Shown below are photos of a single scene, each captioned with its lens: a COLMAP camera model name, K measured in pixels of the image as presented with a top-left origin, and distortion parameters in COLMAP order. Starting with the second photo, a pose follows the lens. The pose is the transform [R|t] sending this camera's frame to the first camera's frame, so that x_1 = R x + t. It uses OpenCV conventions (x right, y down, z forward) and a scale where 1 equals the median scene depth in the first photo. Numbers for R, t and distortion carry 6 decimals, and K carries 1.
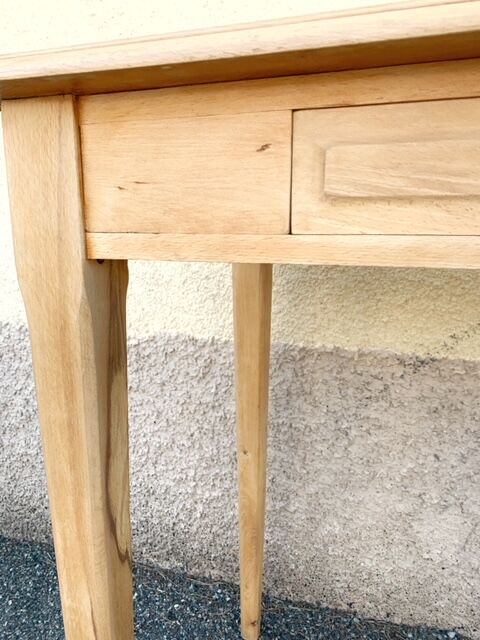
lens RADIAL K [[499.8, 0, 242.4], [0, 499.8, 315.3], [0, 0, 1]] dist [0.013340, -0.014240]
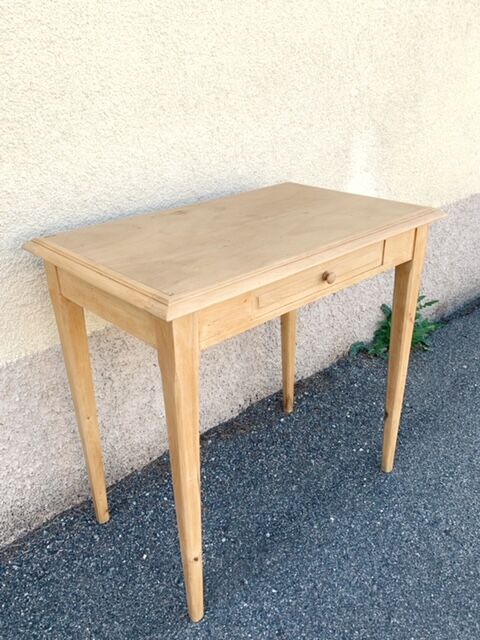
lens RADIAL K [[552.0, 0, 242.6], [0, 552.0, 313.4], [0, 0, 1]] dist [0.025164, -0.022423]
pose [[0.473196, -0.381777, 0.793934, -0.898353], [0.191735, 0.924246, 0.330163, -0.449234], [-0.859839, -0.004007, 0.510549, -0.263727]]
